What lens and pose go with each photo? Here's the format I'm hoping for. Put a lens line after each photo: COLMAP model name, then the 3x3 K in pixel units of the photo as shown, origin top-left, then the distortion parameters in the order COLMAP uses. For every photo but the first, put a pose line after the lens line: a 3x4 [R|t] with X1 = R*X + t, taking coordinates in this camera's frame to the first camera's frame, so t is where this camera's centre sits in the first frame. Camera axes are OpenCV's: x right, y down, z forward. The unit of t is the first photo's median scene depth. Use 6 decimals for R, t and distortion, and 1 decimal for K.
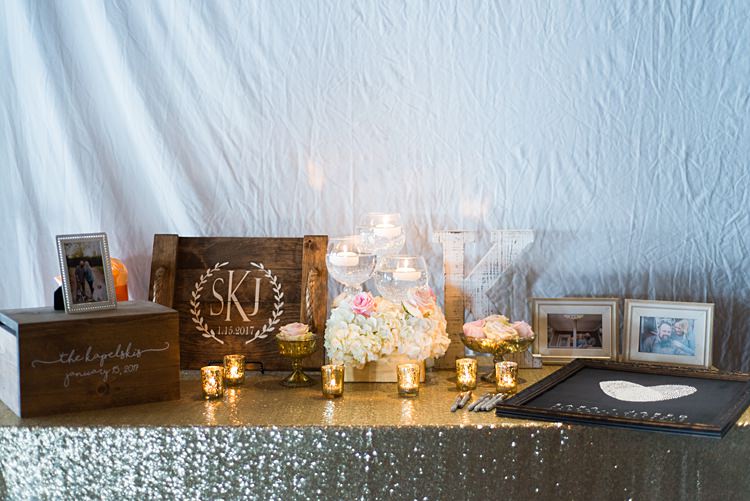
lens RADIAL K [[1115.7, 0, 375.0], [0, 1115.7, 250.5], [0, 0, 1]] dist [0.001512, 0.046019]
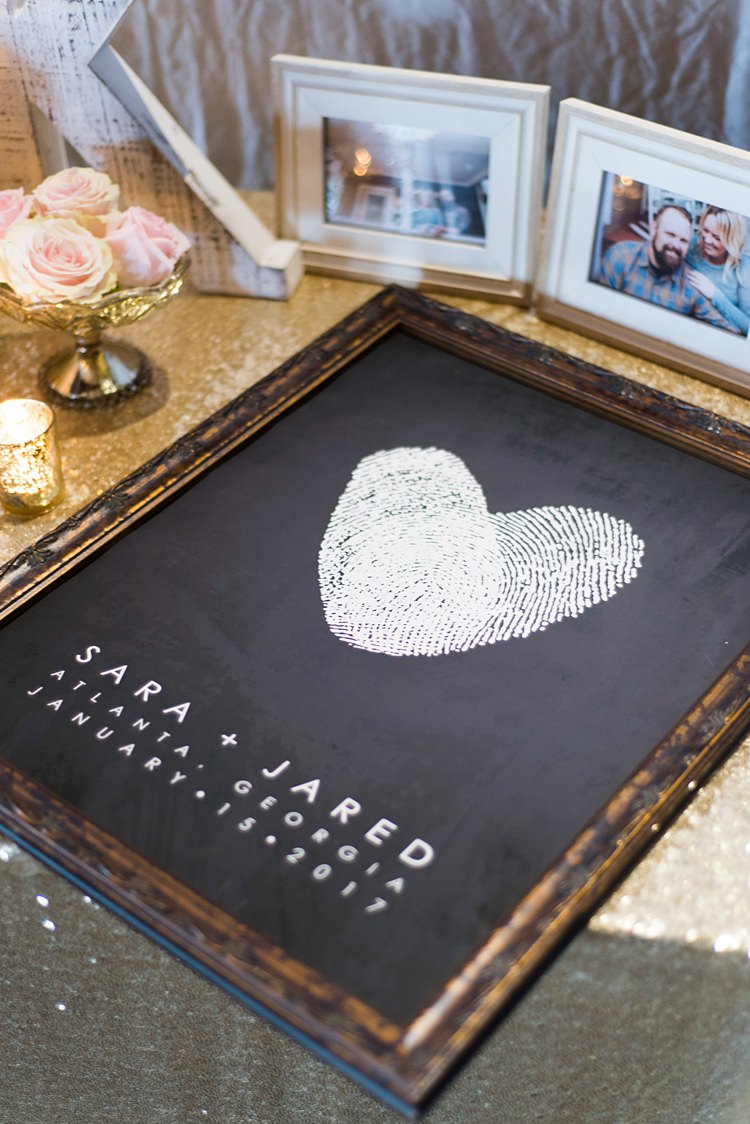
lens RADIAL K [[1672.0, 0, 375.0], [0, 1672.0, 562.0], [0, 0, 1]] dist [0.001512, 0.046019]
pose [[0.980144, 0.103318, -0.169240, 0.265024], [0.016140, 0.809119, 0.587424, -0.115882], [0.197627, -0.578492, 0.791386, 0.585994]]
